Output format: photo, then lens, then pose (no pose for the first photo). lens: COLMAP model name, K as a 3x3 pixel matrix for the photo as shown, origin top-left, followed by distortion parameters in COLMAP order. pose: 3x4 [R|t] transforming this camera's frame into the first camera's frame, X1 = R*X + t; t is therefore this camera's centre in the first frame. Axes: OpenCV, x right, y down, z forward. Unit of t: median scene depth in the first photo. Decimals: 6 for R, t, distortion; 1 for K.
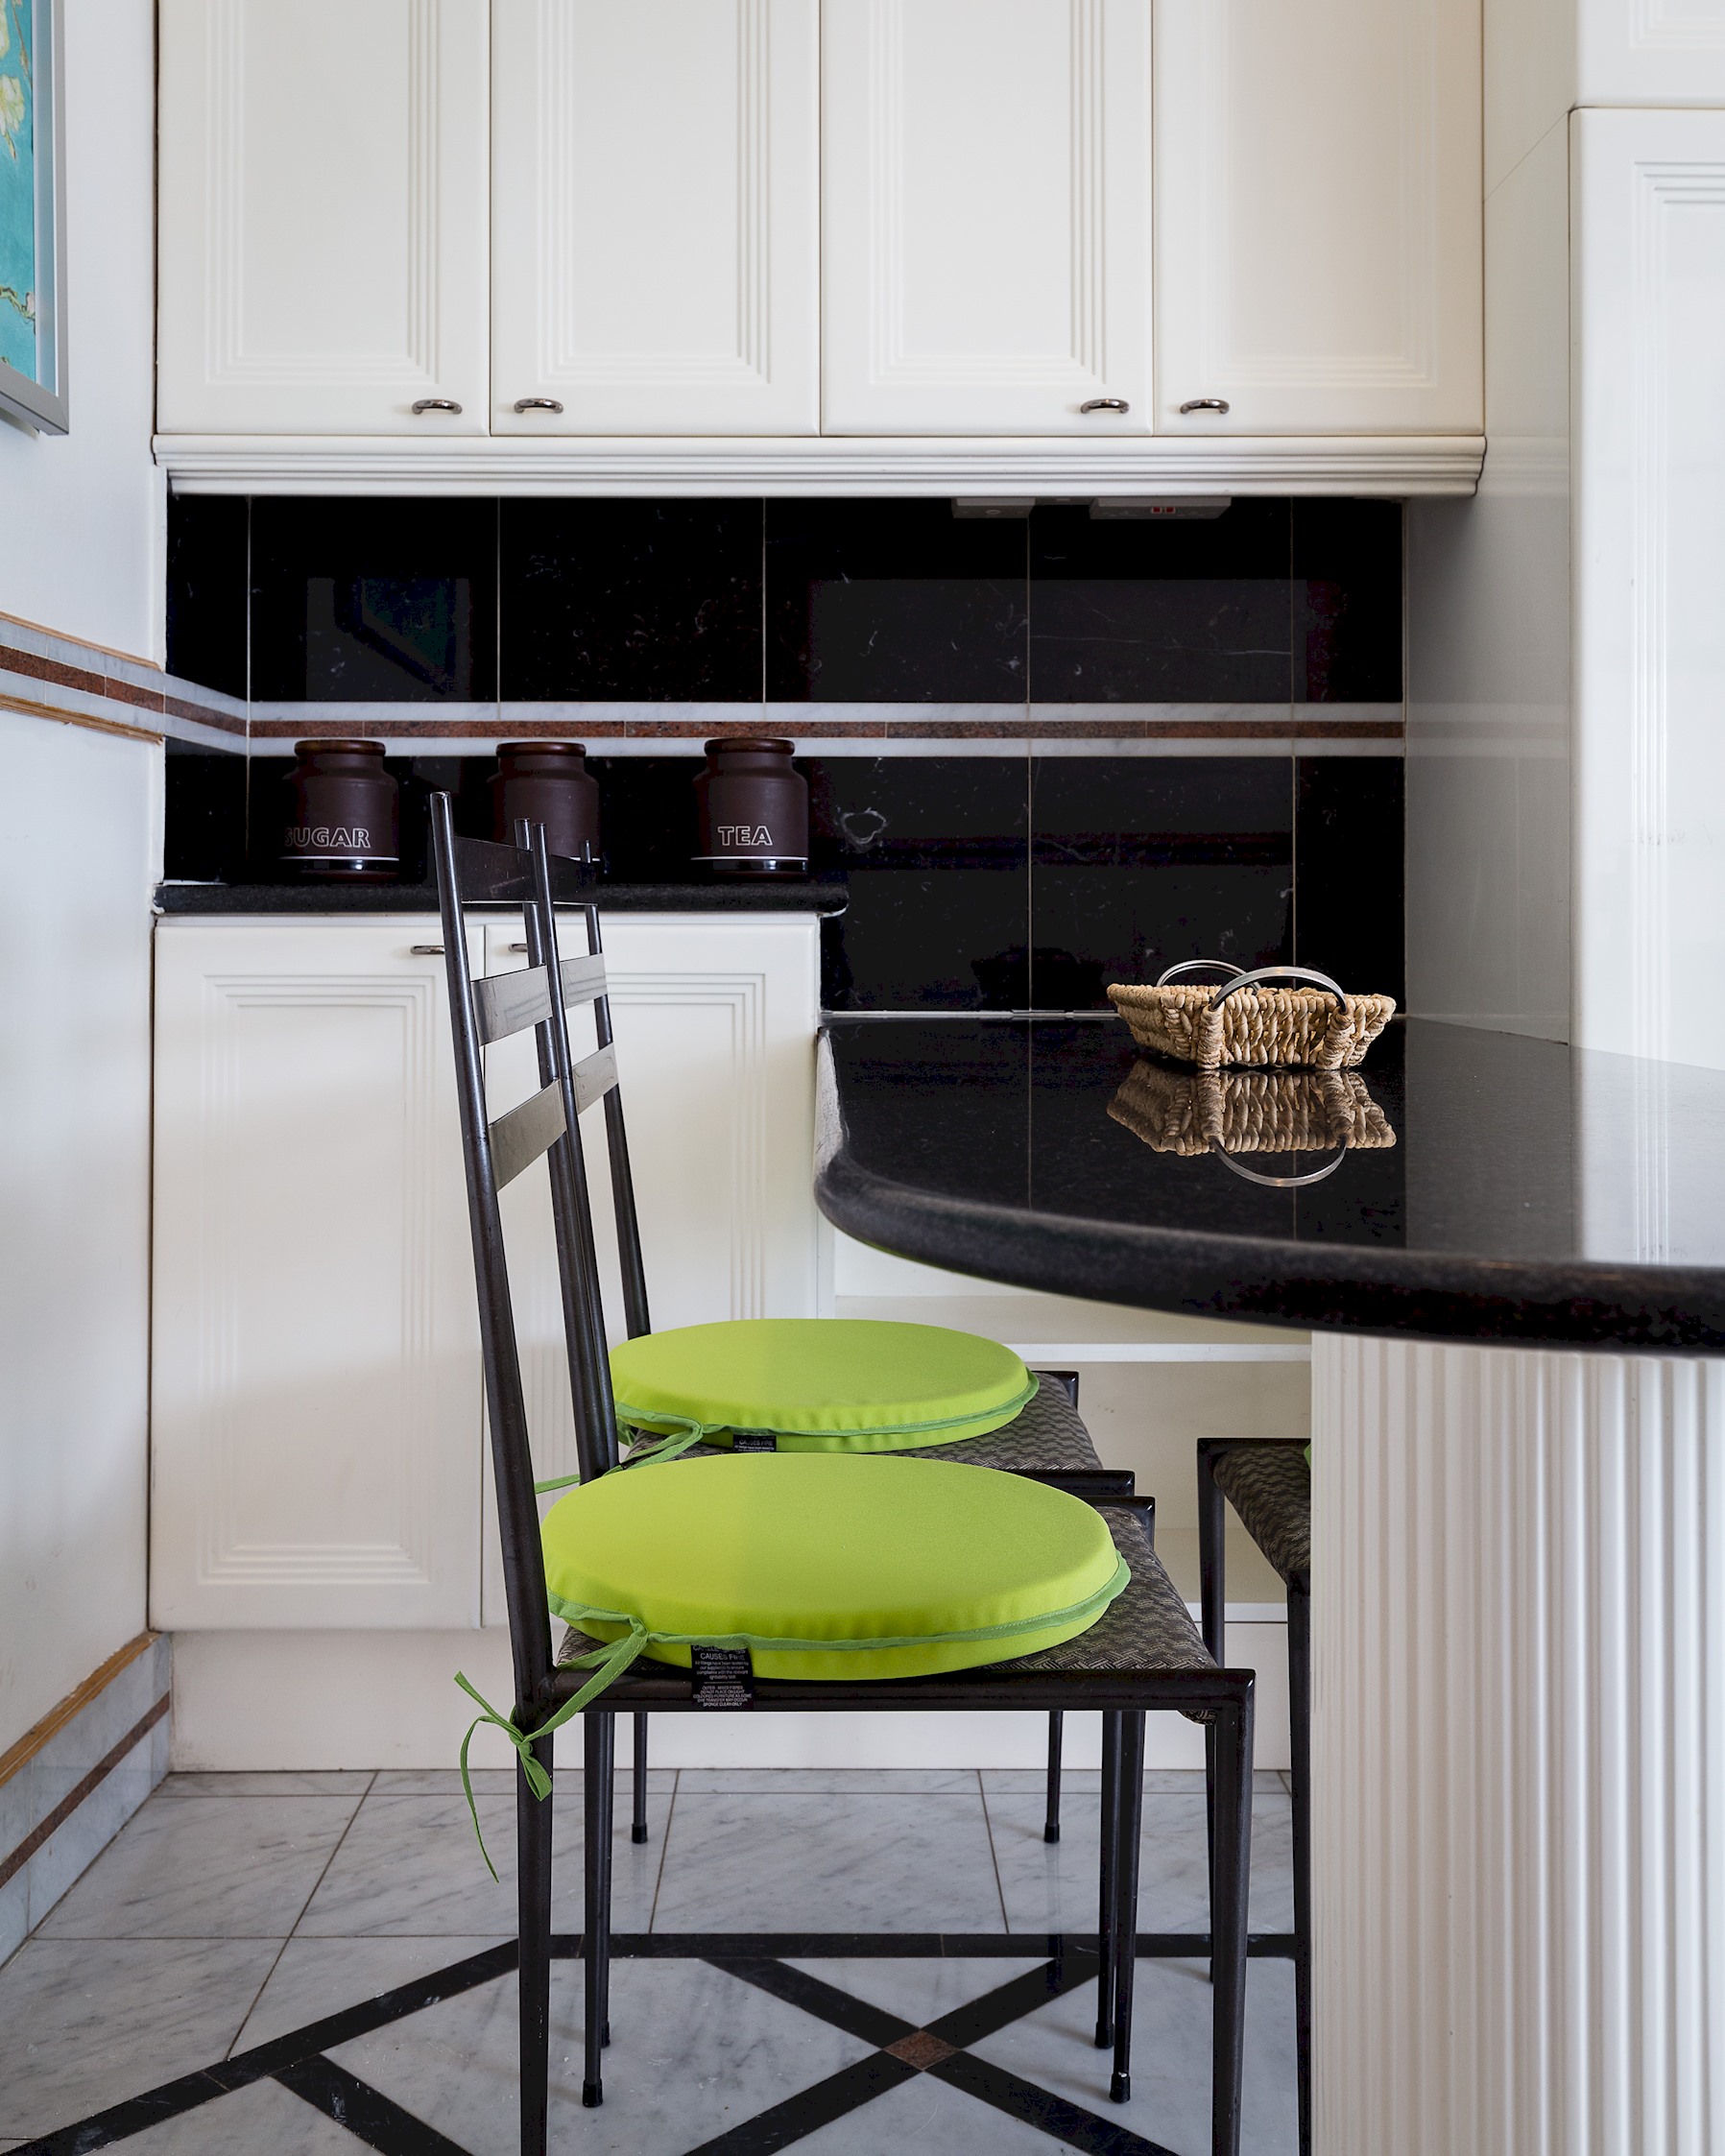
lens RADIAL K [[2220.2, 0, 886.6], [0, 2220.2, 911.7], [0, 0, 1]] dist [0.009406, 0.000000]
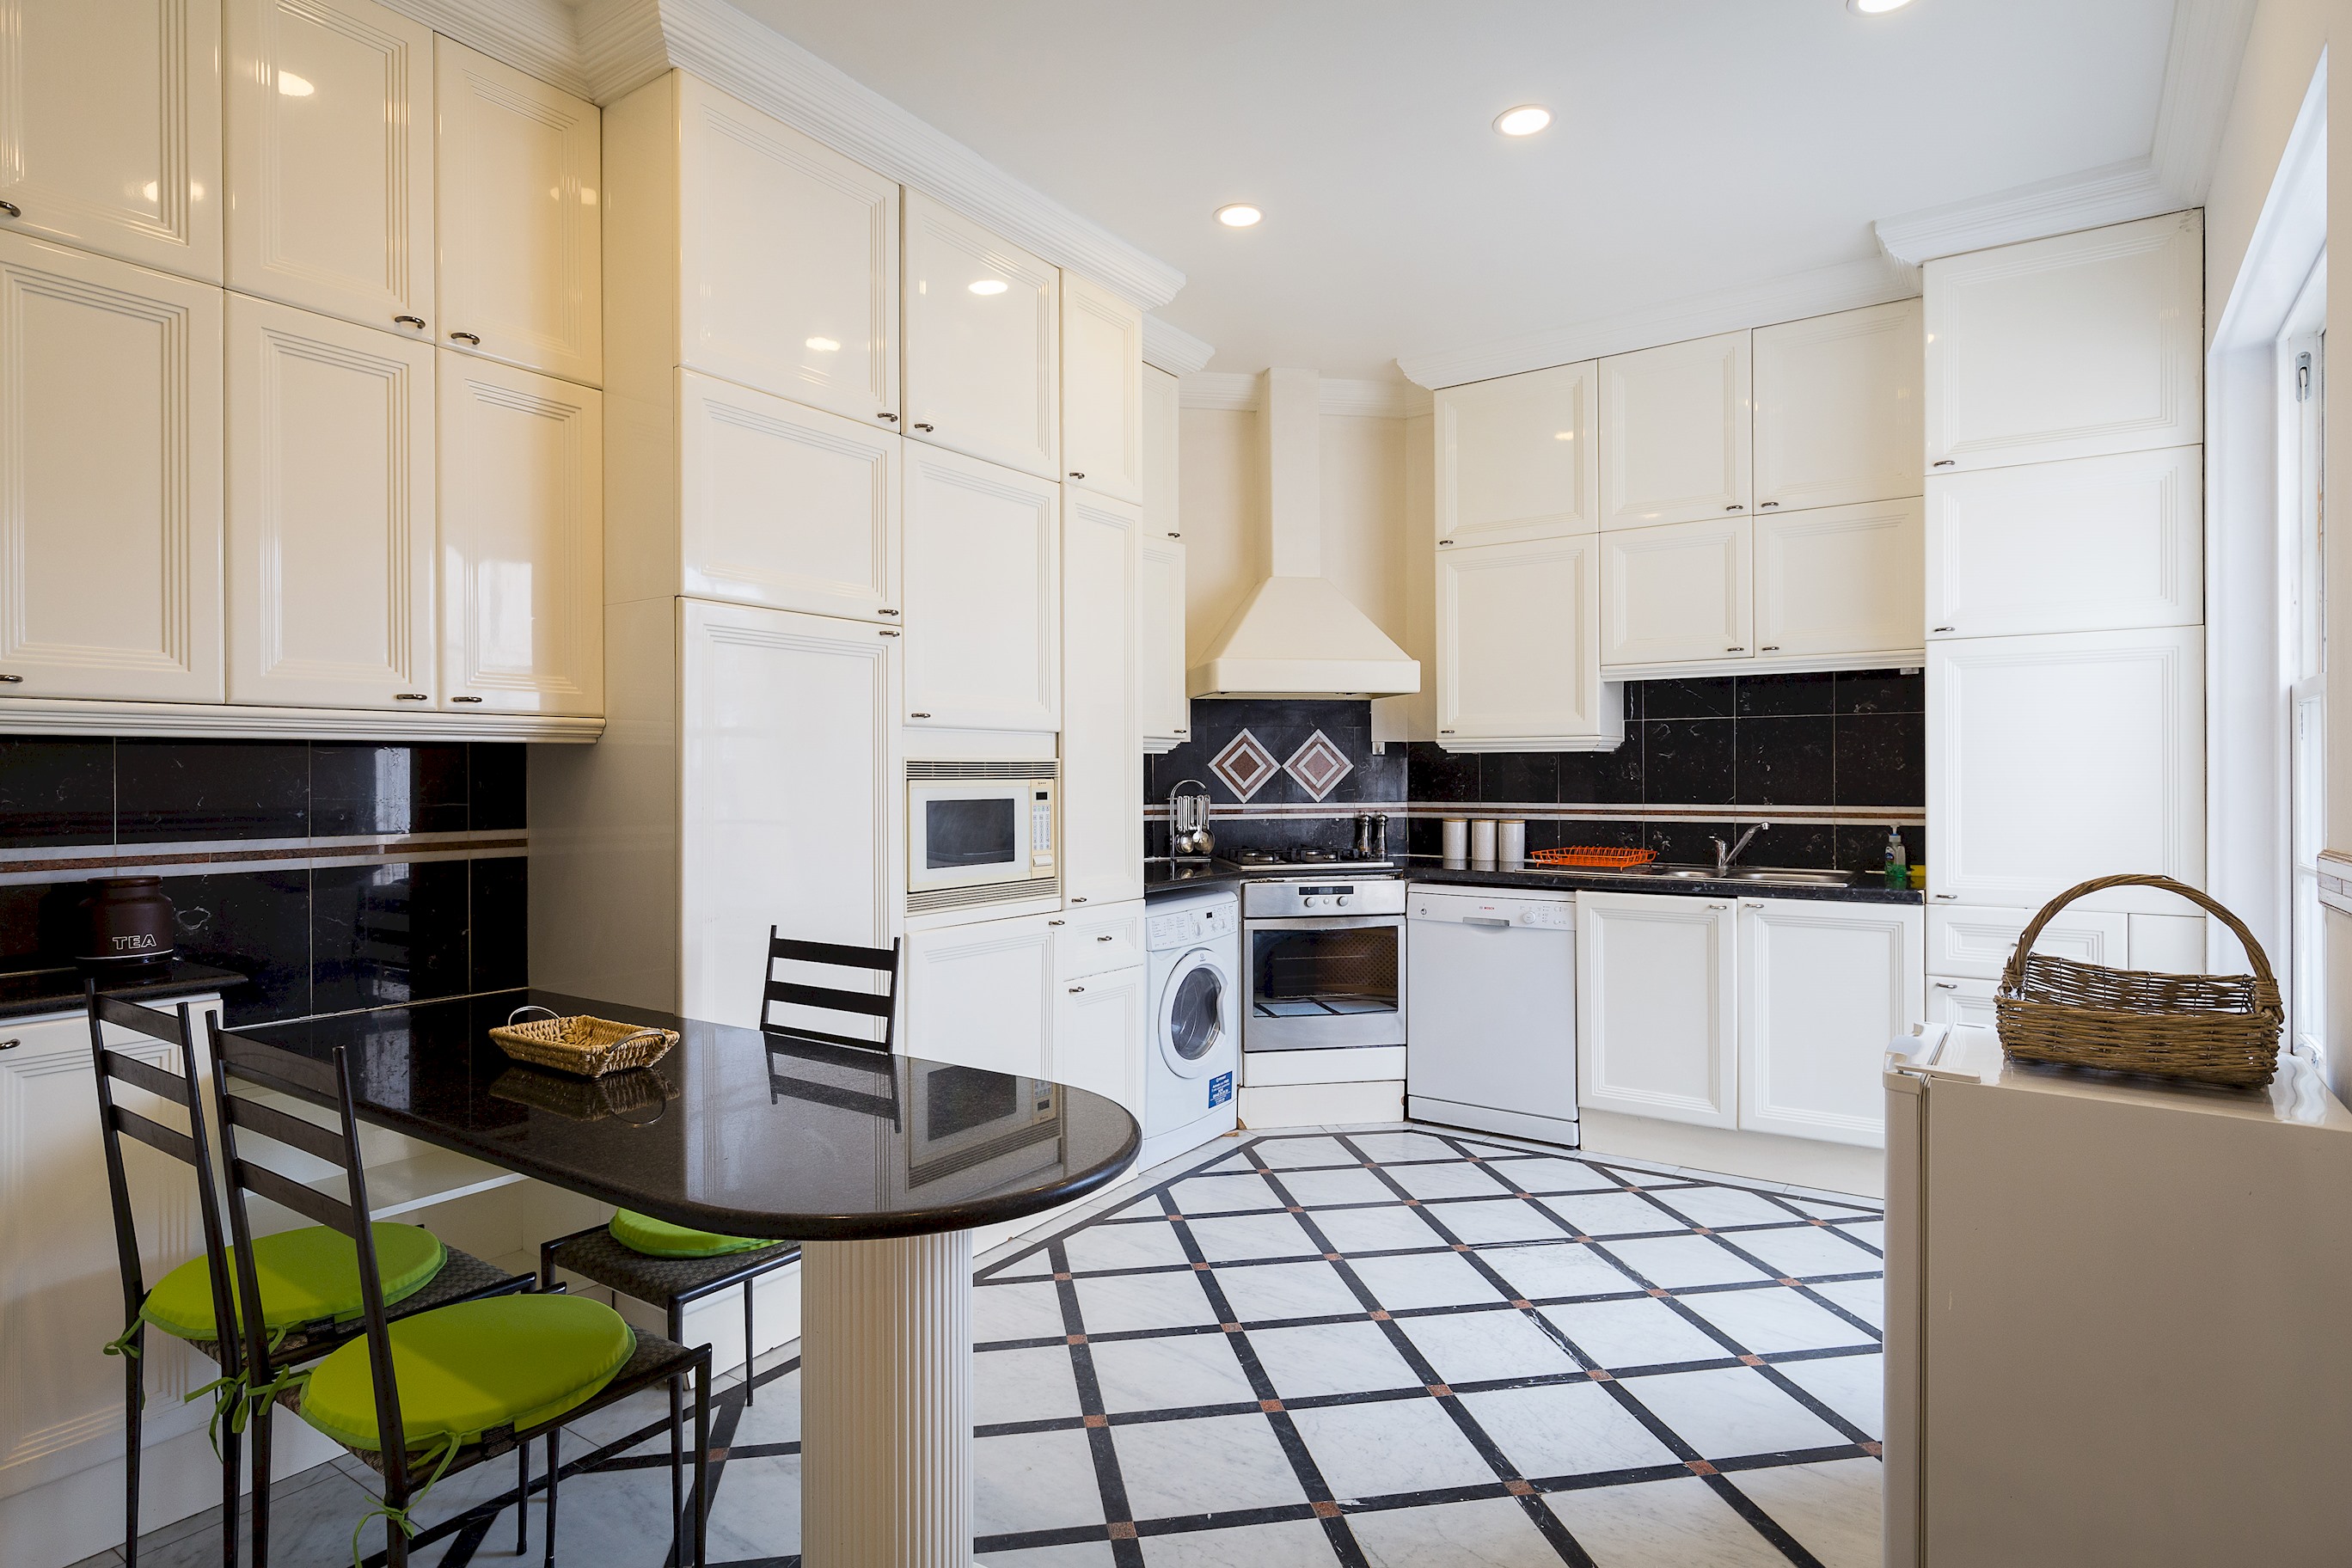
lens RADIAL K [[1252.4, 0, 1177.4], [0, 1252.4, 780.3], [0, 0, 1]] dist [-0.000424, -0.000312]
pose [[0.575869, -0.005187, 0.817525, -0.383770], [-0.006030, 0.999926, 0.010592, -0.171512], [-0.817519, -0.011030, 0.575795, -0.119346]]
